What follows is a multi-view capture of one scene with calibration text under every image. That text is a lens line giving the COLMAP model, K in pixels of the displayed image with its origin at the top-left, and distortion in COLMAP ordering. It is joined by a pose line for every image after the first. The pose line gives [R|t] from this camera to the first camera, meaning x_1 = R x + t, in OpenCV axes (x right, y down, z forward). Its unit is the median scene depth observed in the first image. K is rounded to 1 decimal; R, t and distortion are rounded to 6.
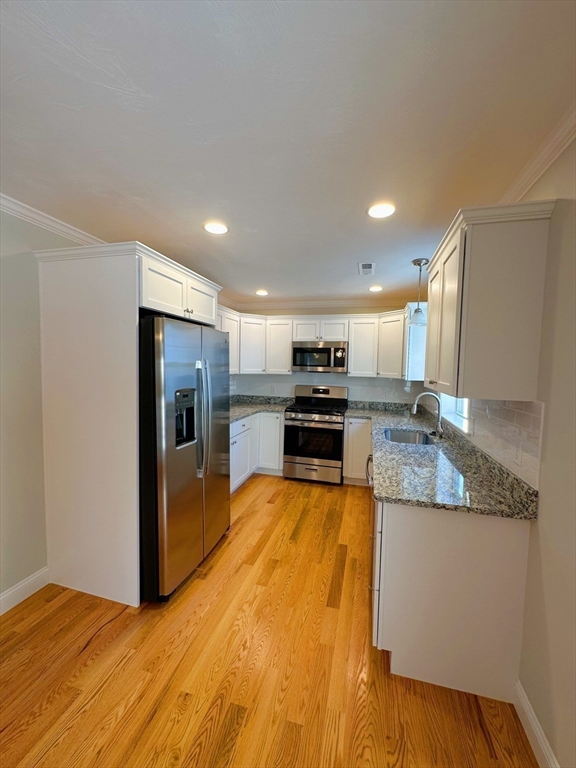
lens RADIAL K [[306.4, 0, 287.6], [0, 306.4, 384.2], [0, 0, 1]] dist [-0.005325, 0.000638]
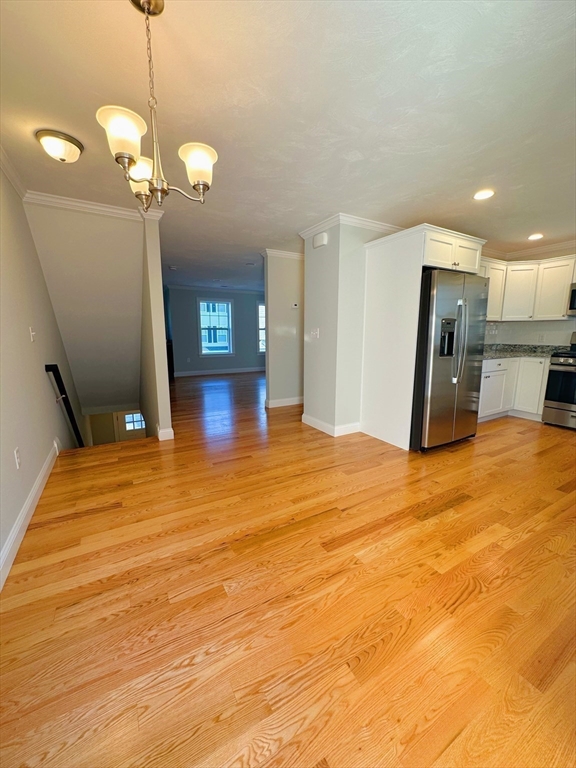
lens RADIAL K [[306.4, 0, 288.5], [0, 306.4, 383.4], [0, 0, 1]] dist [-0.005325, 0.000638]
pose [[0.707384, 0.094336, -0.700506, 0.154059], [-0.028280, 0.994038, 0.105307, 0.164417], [0.706263, -0.054682, 0.705834, -0.513042]]
